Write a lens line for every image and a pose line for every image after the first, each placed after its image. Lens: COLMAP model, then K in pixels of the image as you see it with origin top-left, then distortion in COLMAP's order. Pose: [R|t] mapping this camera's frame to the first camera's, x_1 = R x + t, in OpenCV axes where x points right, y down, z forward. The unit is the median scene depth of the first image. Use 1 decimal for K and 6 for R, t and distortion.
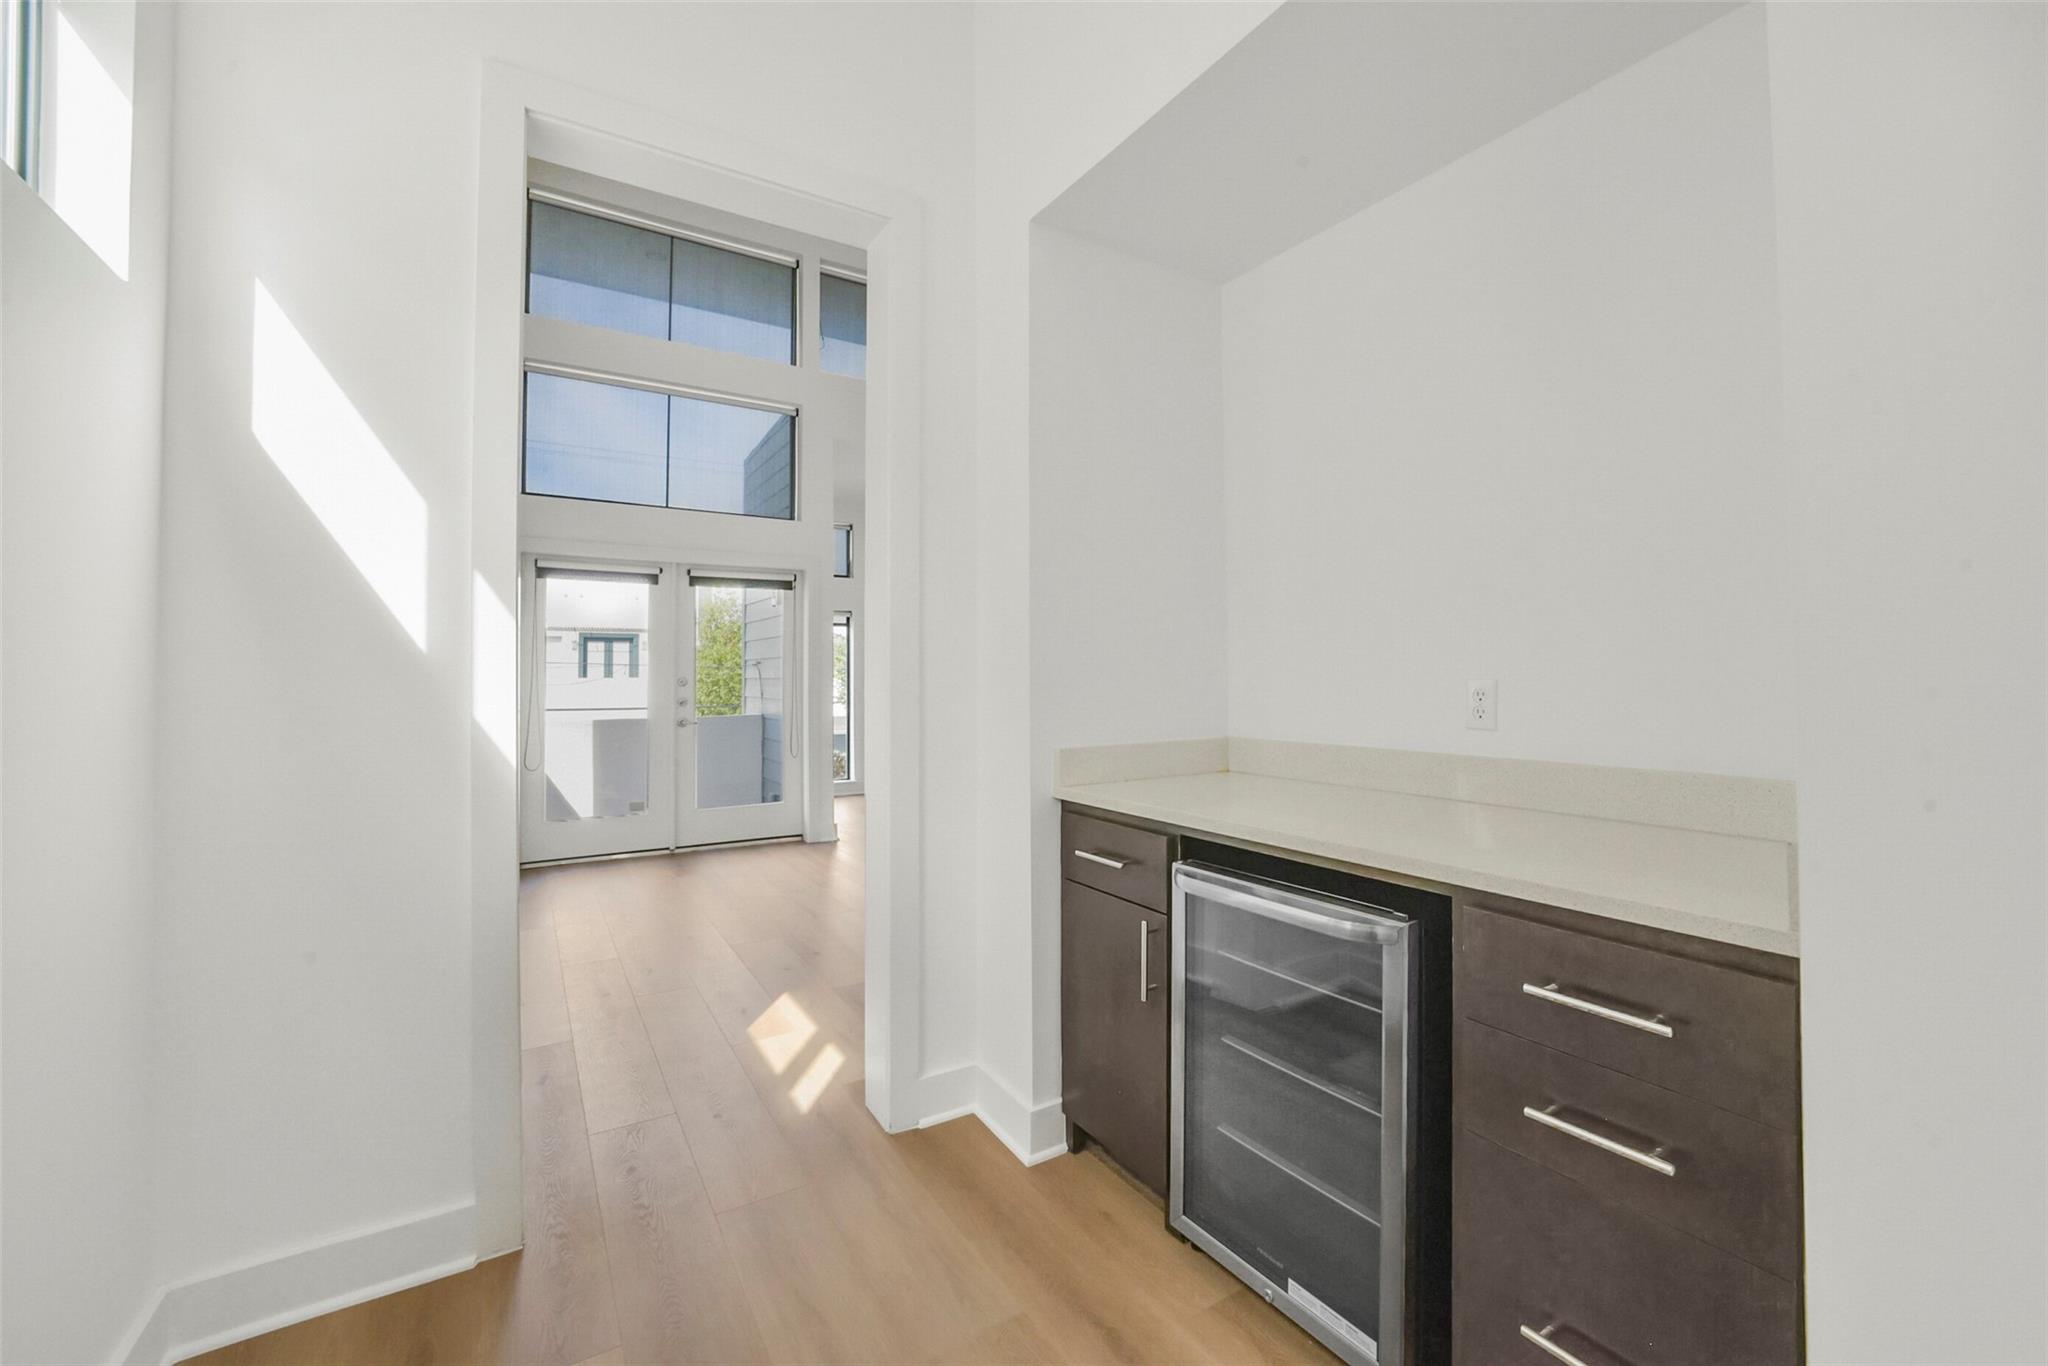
lens RADIAL K [[825.7, 0, 1024.0], [0, 825.7, 683.0], [0, 0, 1]] dist [0.000931, 0.000022]
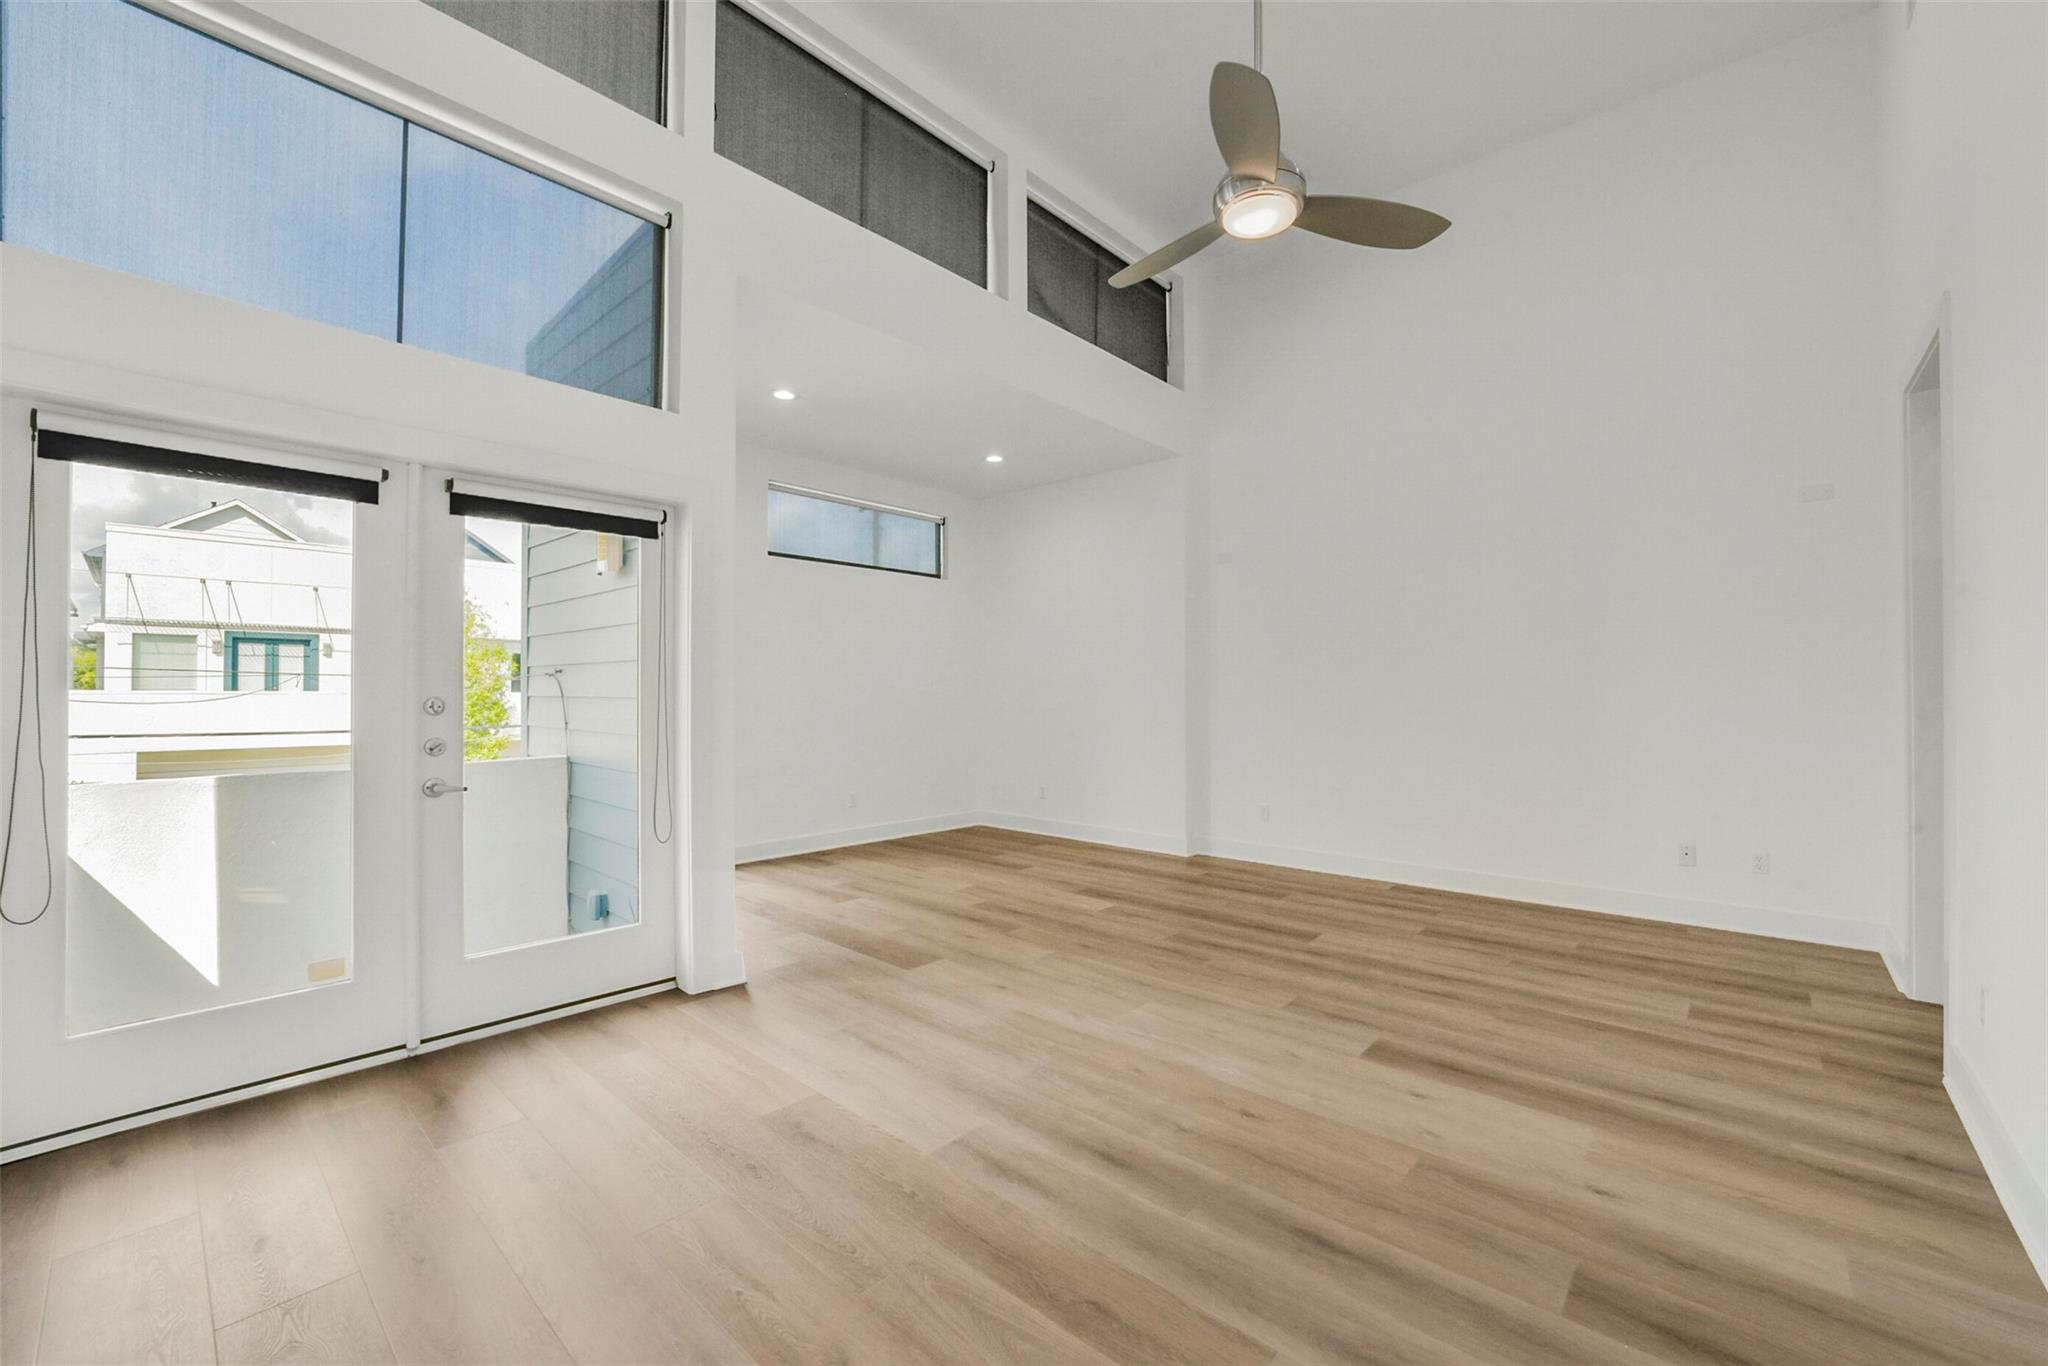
lens RADIAL K [[817.4, 0, 1032.6], [0, 817.4, 698.2], [0, 0, 1]] dist [-0.014745, 0.000023]
pose [[0.958660, 0.002464, 0.284542, -0.159139], [-0.002473, 0.999997, -0.000326, -0.005119], [-0.284542, -0.000391, 0.958664, 0.330828]]
